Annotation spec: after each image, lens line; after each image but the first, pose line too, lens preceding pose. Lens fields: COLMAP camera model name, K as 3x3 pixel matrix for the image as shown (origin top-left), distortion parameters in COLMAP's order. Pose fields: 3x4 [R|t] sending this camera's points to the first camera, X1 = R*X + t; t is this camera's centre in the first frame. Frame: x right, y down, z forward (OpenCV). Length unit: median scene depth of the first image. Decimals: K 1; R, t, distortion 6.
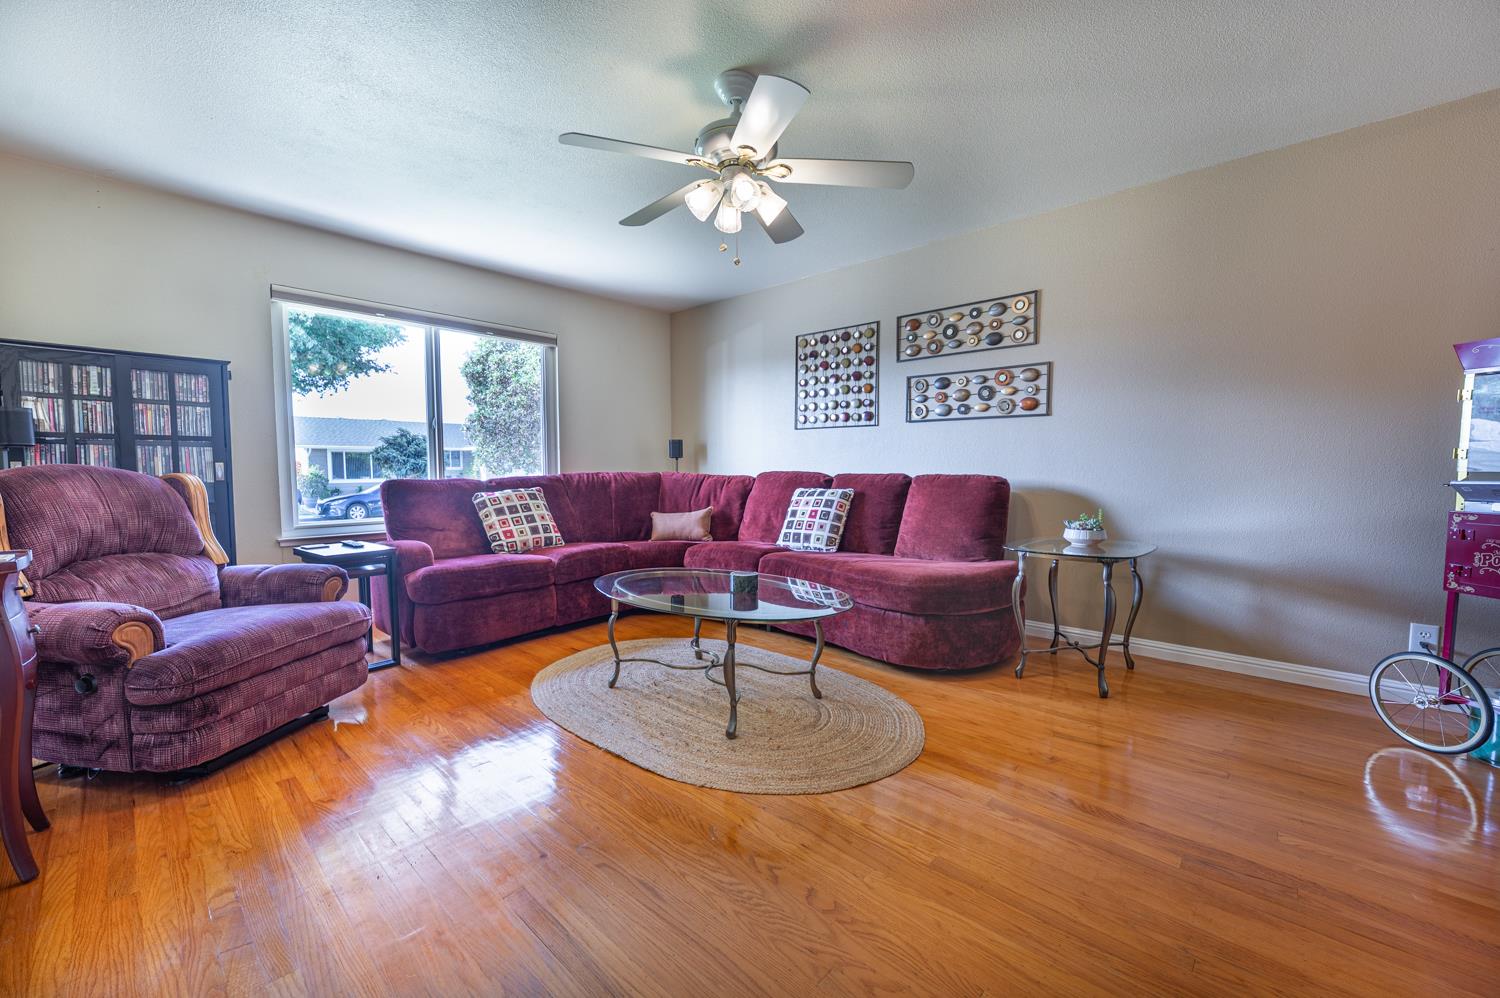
lens RADIAL K [[591.8, 0, 745.7], [0, 591.8, 504.5], [0, 0, 1]] dist [-0.005668, -0.000867]
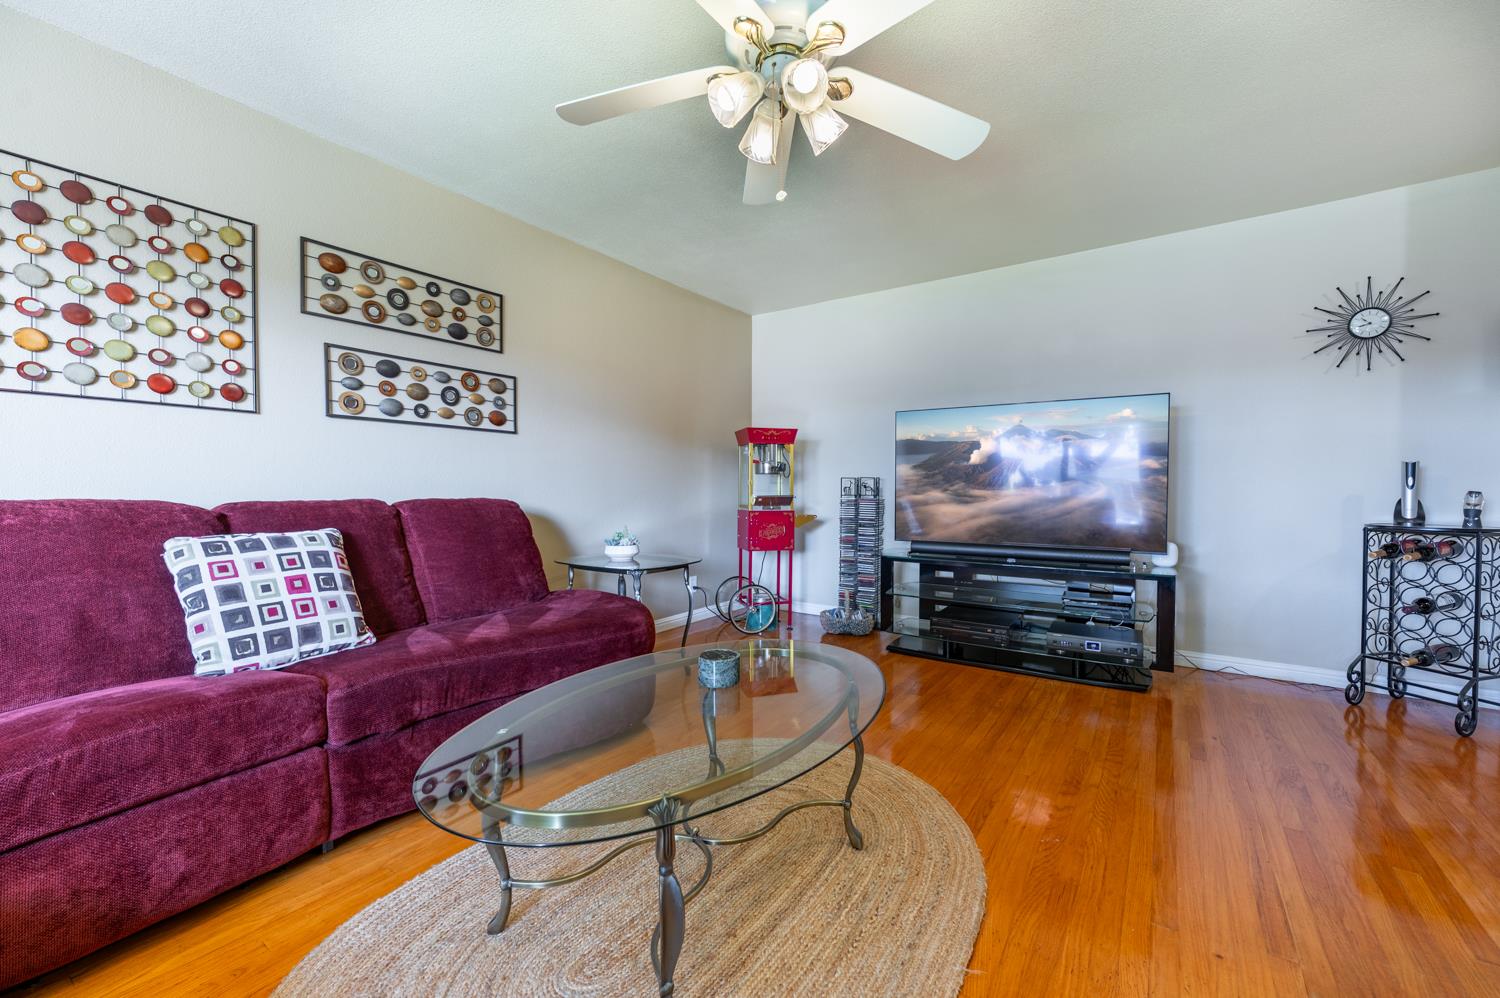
lens RADIAL K [[591.8, 0, 752.1], [0, 591.8, 502.0], [0, 0, 1]] dist [-0.005668, -0.000867]
pose [[-0.141669, -0.024587, 0.989609, -0.429974], [0.057475, 0.997801, 0.033019, -0.047312], [-0.988244, 0.061555, -0.139945, 0.697690]]
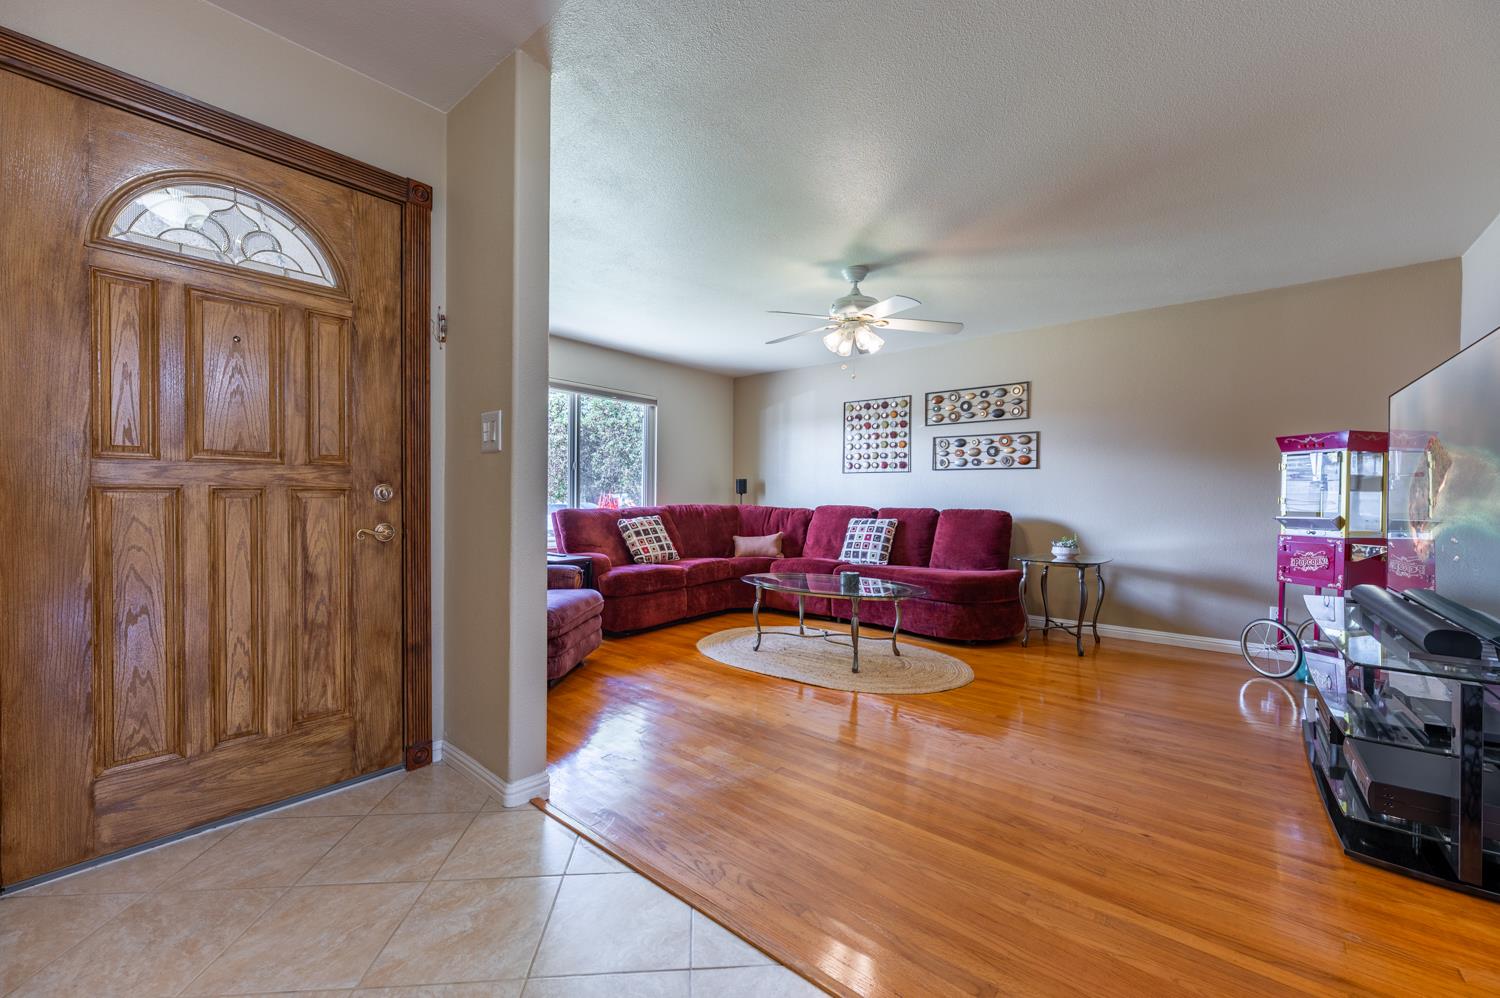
lens RADIAL K [[591.8, 0, 745.8], [0, 591.8, 504.6], [0, 0, 1]] dist [-0.005668, -0.000867]
pose [[0.999102, 0.010946, 0.040929, -0.225227], [-0.008770, 0.998556, -0.052995, 0.015850], [-0.041450, 0.052588, 0.997756, -0.351844]]
